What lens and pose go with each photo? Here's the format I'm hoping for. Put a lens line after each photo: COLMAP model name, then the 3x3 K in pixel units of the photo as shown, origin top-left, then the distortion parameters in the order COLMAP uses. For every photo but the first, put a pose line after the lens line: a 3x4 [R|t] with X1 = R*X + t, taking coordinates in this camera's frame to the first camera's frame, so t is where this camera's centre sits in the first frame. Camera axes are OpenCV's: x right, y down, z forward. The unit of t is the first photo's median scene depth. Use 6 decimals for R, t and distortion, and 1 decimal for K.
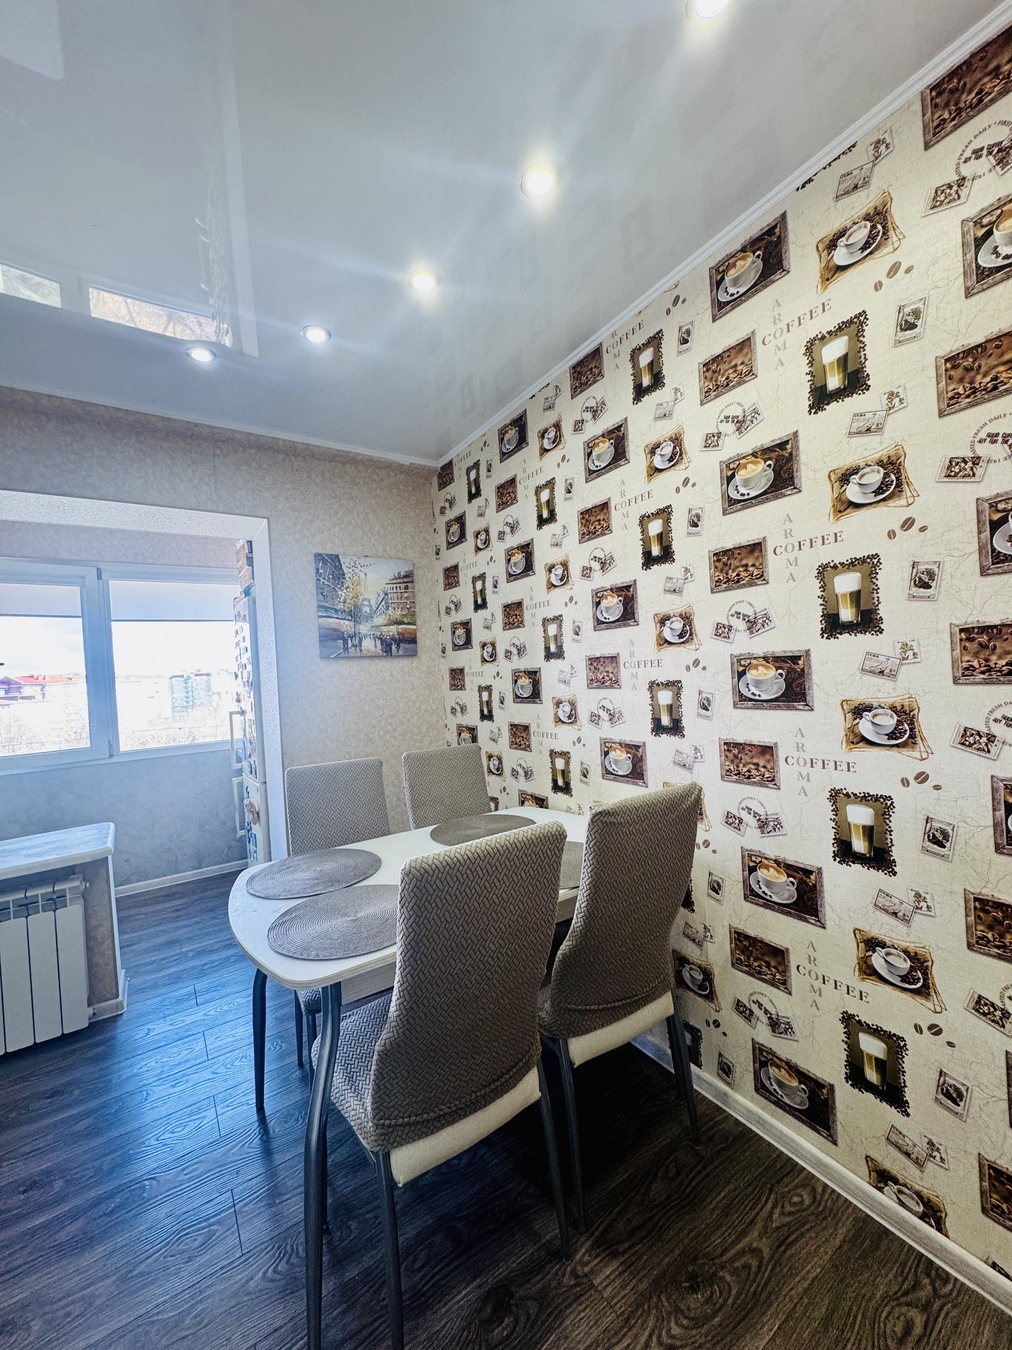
lens RADIAL K [[535.3, 0, 498.2], [0, 535.3, 679.6], [0, 0, 1]] dist [-0.000858, 0.000903]
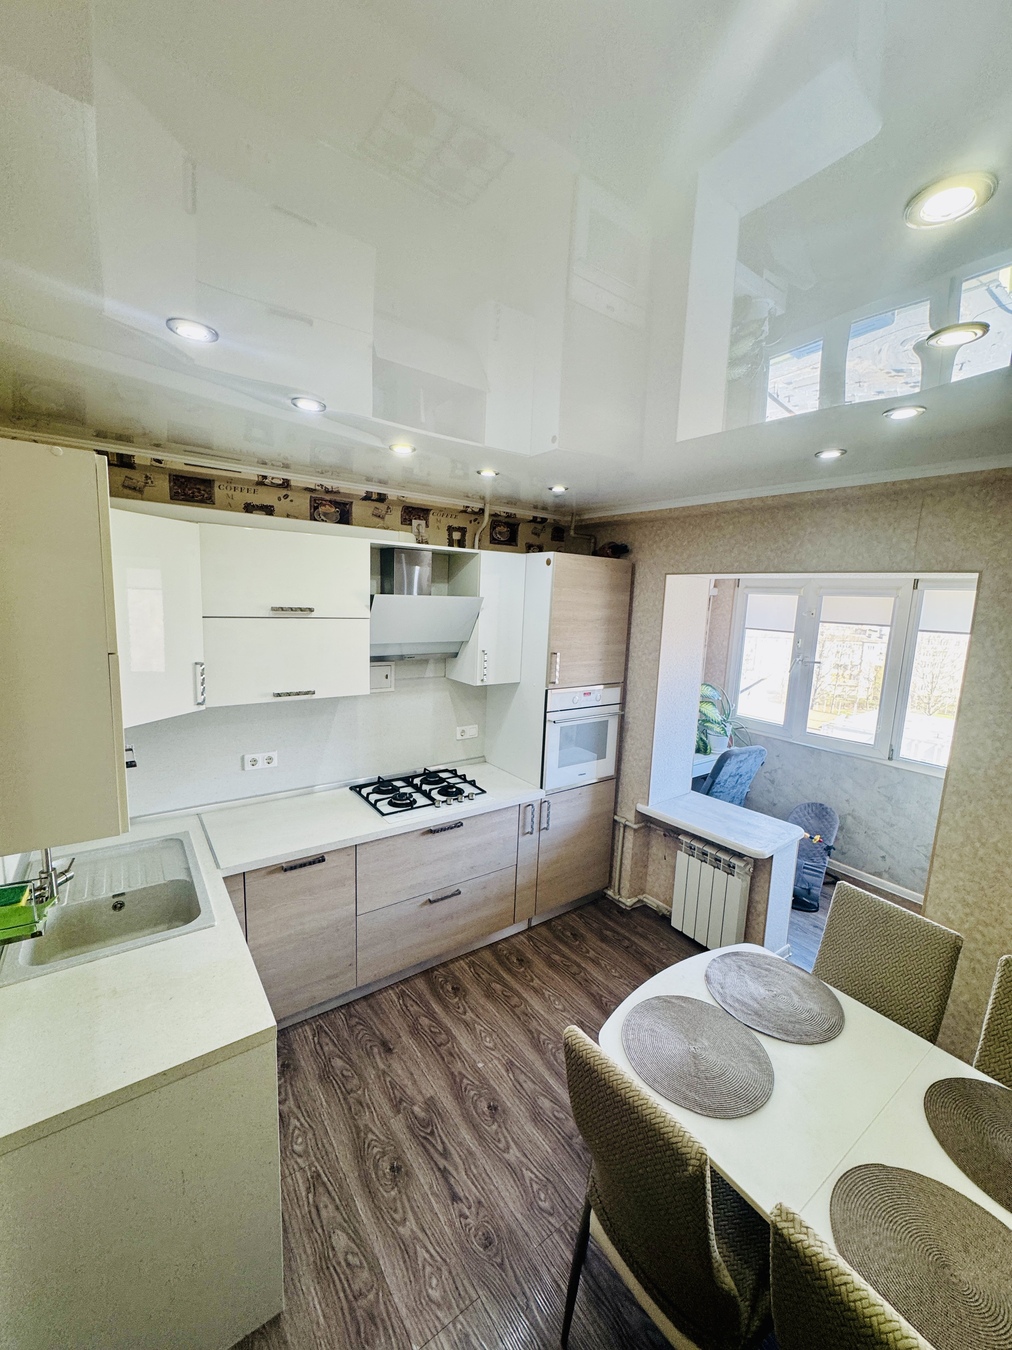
lens RADIAL K [[535.3, 0, 507.2], [0, 535.3, 675.5], [0, 0, 1]] dist [-0.000858, 0.000903]
pose [[0.045972, 0.205663, -0.977542, 0.320189], [-0.053010, 0.977700, 0.203204, -0.260522], [0.997535, 0.042478, 0.055849, 0.254490]]
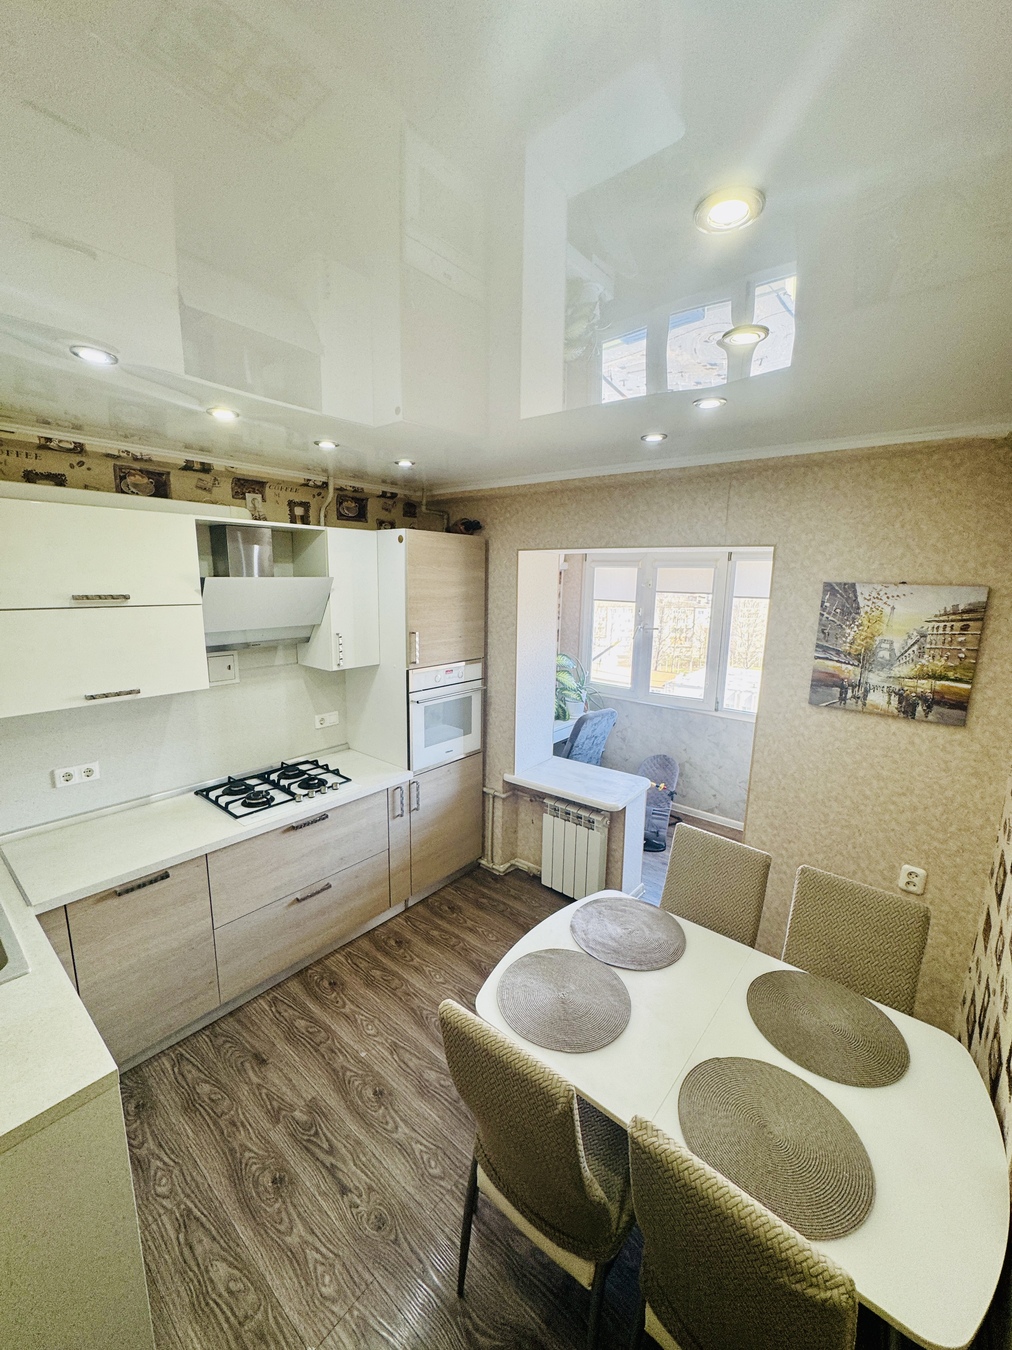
lens RADIAL K [[535.3, 0, 505.0], [0, 535.3, 675.2], [0, 0, 1]] dist [-0.000858, 0.000903]
pose [[0.293280, 0.235757, -0.926502, 0.317929], [-0.043849, 0.971414, 0.233305, -0.264133], [0.955020, -0.027797, 0.295234, 0.266501]]
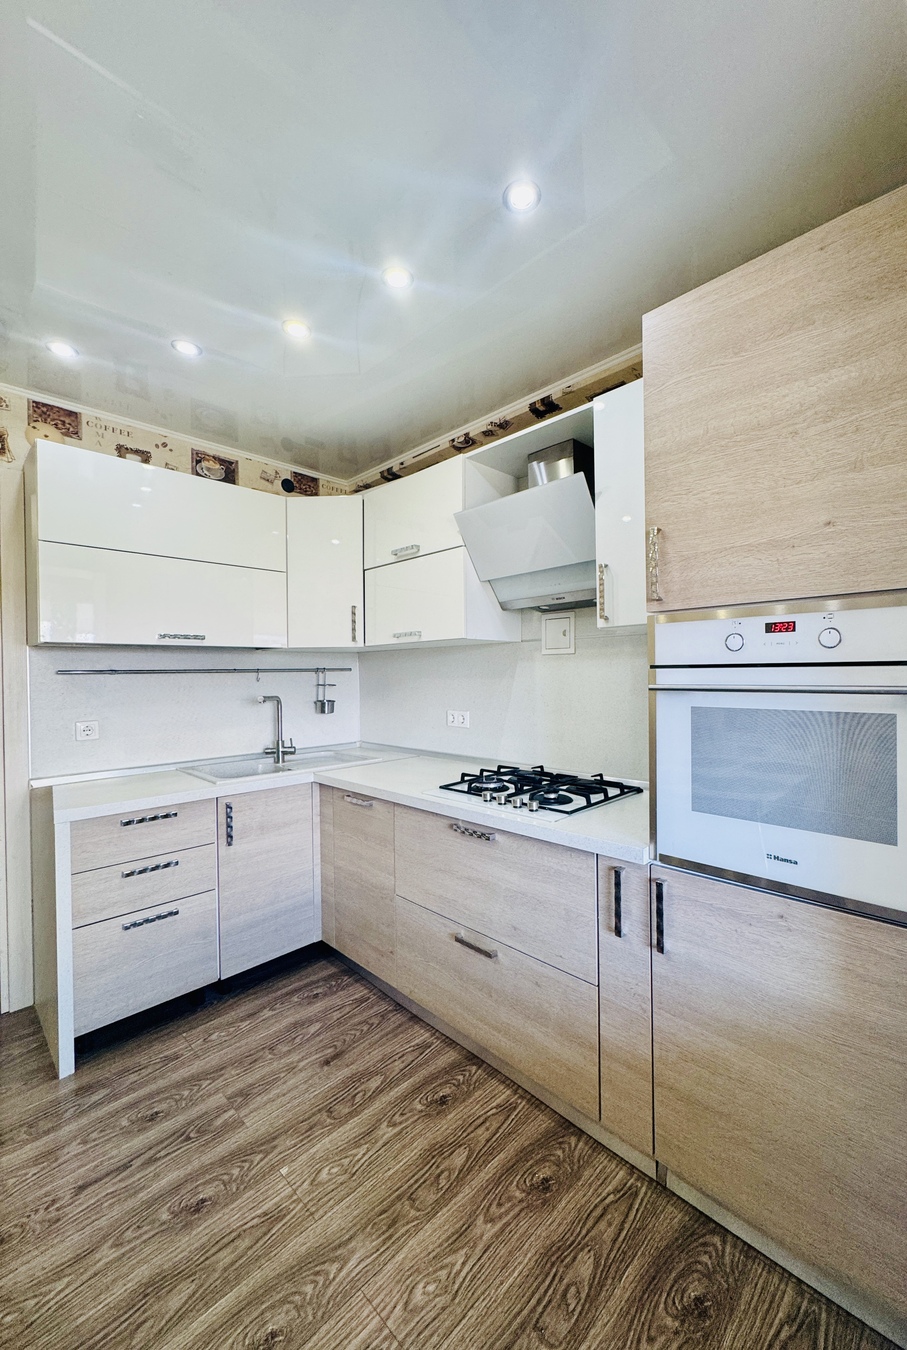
lens RADIAL K [[542.9, 0, 508.3], [0, 542.9, 674.3], [0, 0, 1]] dist [0.003360, 0.000178]
pose [[-0.968163, 0.075319, -0.238722, -0.510950], [0.070917, 0.997117, 0.026989, 0.022658], [0.240066, 0.009200, -0.970713, 0.867811]]
